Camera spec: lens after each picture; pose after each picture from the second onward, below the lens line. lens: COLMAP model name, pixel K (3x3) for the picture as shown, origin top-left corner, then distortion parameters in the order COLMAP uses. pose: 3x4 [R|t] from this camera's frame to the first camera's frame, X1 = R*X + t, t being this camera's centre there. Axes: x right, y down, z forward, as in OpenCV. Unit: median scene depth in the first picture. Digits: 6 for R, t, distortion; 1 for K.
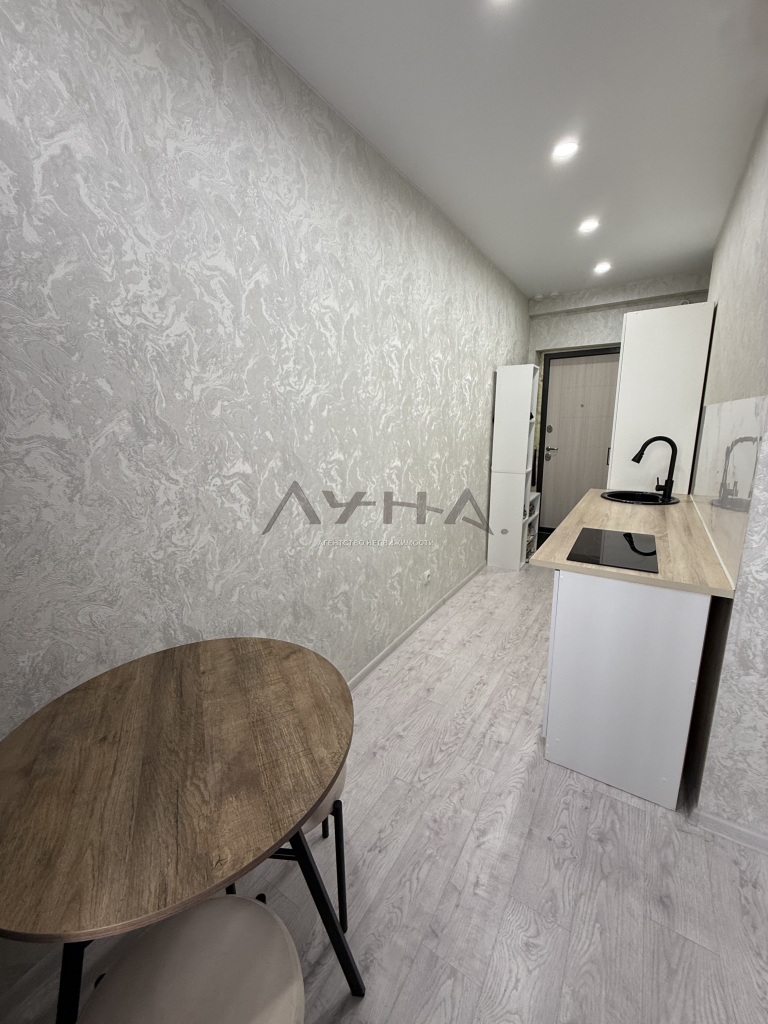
lens RADIAL K [[408.5, 0, 384.0], [0, 408.5, 512.0], [0, 0, 1]] dist [-0.000166, 0.000103]
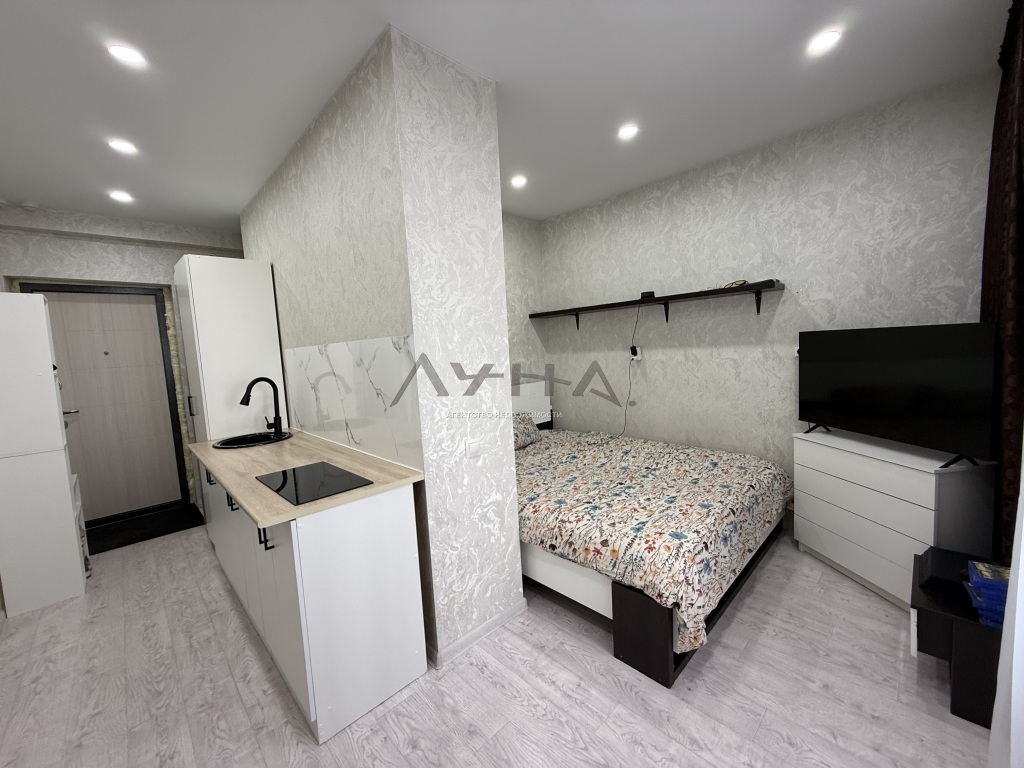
lens RADIAL K [[408.5, 0, 512.0], [0, 408.5, 384.0], [0, 0, 1]] dist [-0.000166, 0.000103]
pose [[0.230605, -0.083292, 0.969476, -0.186561], [0.262976, 0.964588, 0.020319, -0.022663], [-0.936838, 0.250264, 0.244342, 0.153862]]
